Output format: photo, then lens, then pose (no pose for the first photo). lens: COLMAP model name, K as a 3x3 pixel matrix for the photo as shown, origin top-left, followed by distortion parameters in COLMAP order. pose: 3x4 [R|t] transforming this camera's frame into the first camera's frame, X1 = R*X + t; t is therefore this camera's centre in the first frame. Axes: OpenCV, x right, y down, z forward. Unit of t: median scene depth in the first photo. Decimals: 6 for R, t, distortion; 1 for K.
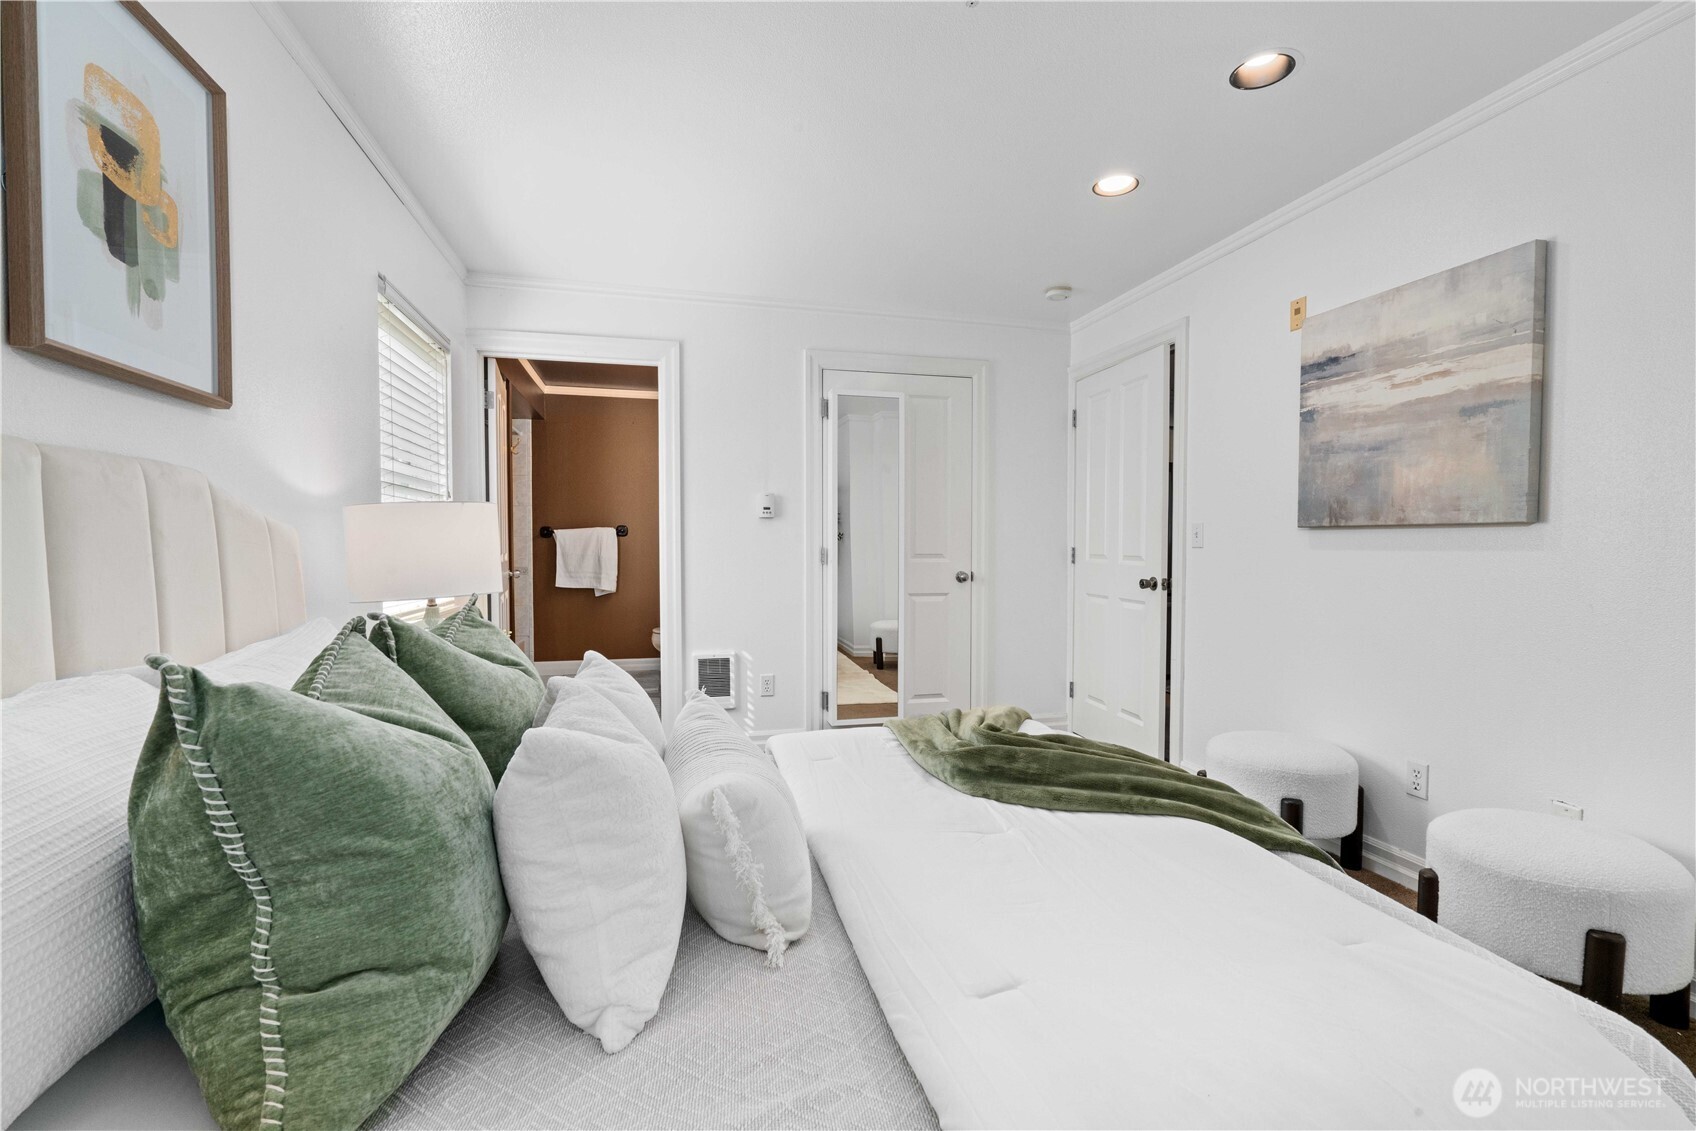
lens RADIAL K [[767.6, 0, 846.5], [0, 767.6, 563.4], [0, 0, 1]] dist [-0.001327, 0.000668]
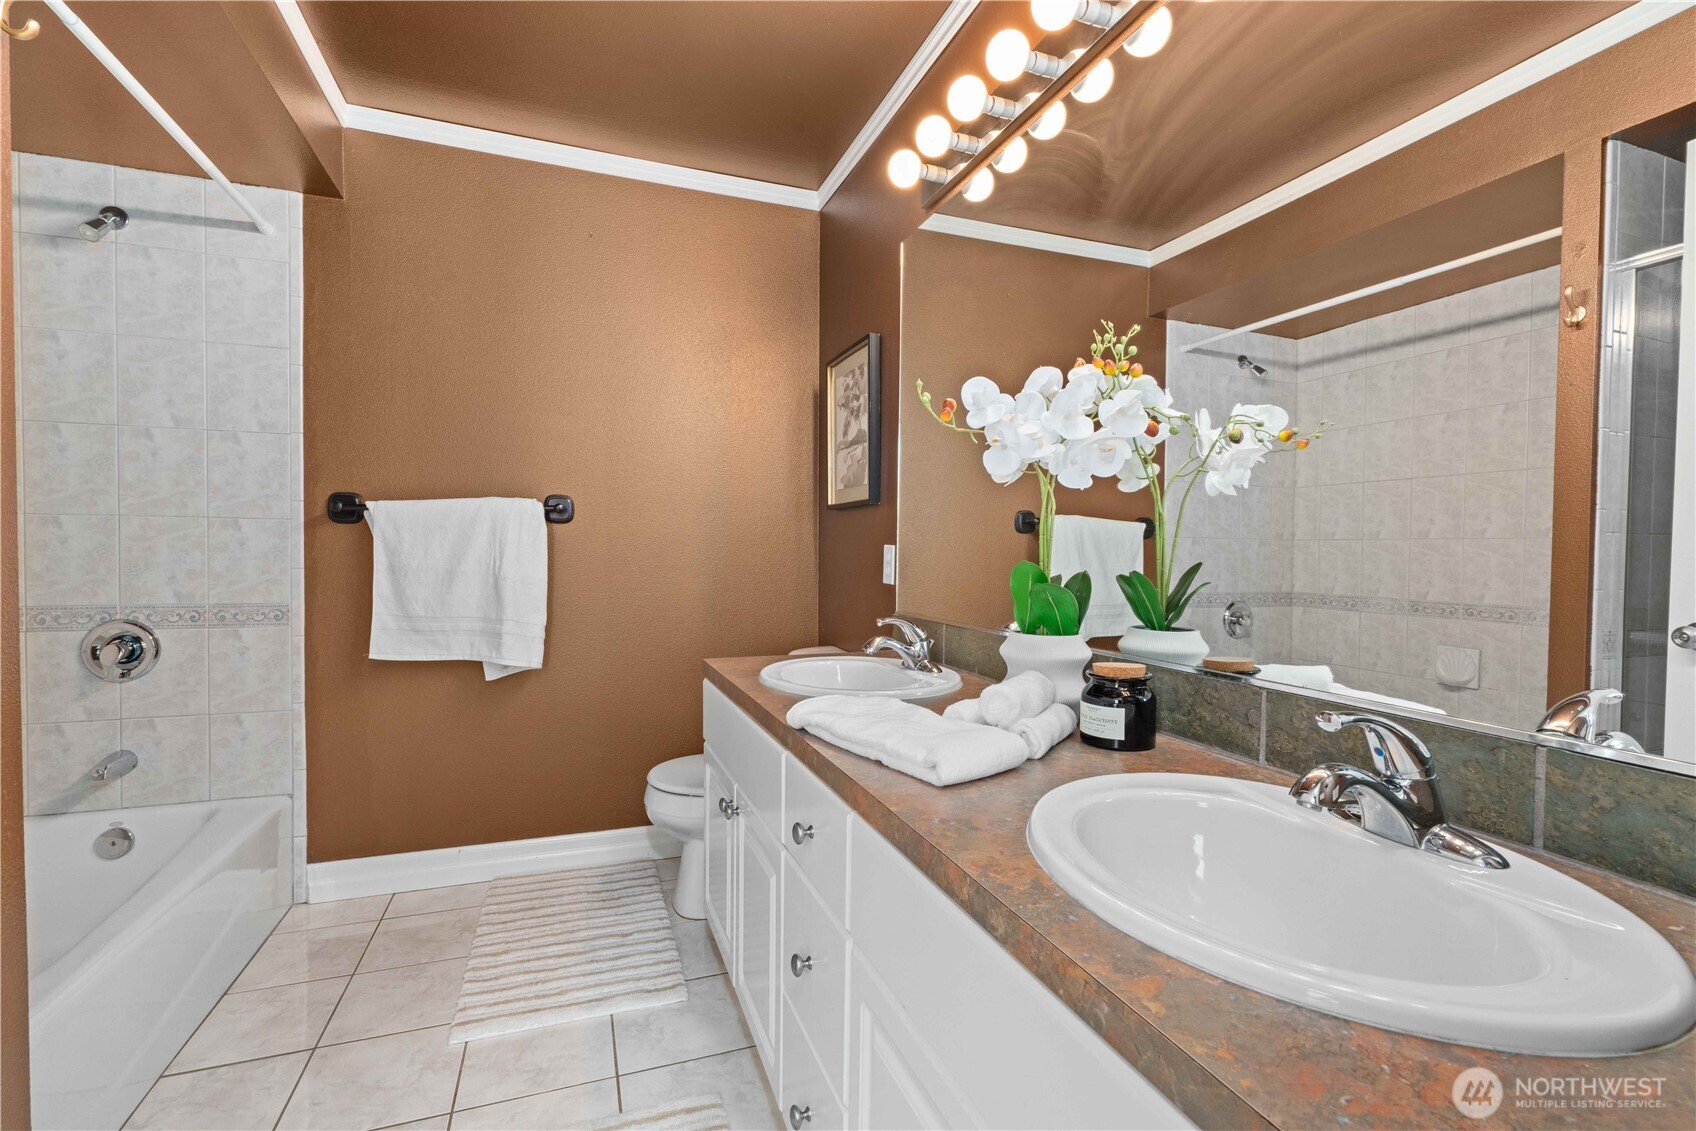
lens RADIAL K [[767.6, 0, 851.9], [0, 767.6, 551.3], [0, 0, 1]] dist [-0.001327, 0.000668]
pose [[0.991867, 0.009898, 0.126893, -0.198926], [-0.009067, 0.999934, -0.007122, -0.019784], [-0.126955, 0.005914, 0.991891, 0.609128]]
